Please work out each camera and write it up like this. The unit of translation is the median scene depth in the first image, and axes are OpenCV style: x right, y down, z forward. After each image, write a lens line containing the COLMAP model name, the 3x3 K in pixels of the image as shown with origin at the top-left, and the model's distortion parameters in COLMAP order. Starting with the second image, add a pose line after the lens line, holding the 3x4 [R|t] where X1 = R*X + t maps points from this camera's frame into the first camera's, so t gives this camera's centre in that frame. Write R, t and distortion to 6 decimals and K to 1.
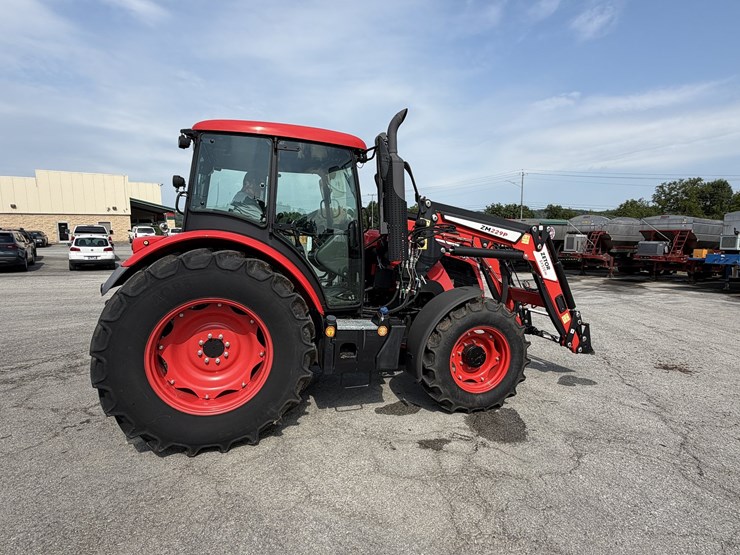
lens RADIAL K [[392.2, 0, 367.8], [0, 392.2, 276.5], [0, 0, 1]] dist [0.001352, -0.000988]
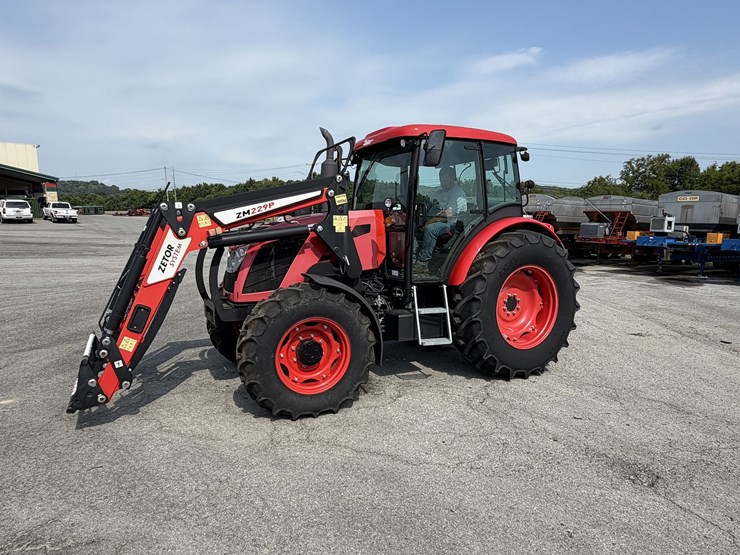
lens RADIAL K [[469.7, 0, 370.6], [0, 469.7, 274.9], [0, 0, 1]] dist [-0.000463, 0.002029]
pose [[0.992026, -0.007693, 0.125799, 0.192326], [0.004475, 0.999656, 0.025843, 0.026064], [-0.125954, -0.025074, 0.991719, -0.319927]]
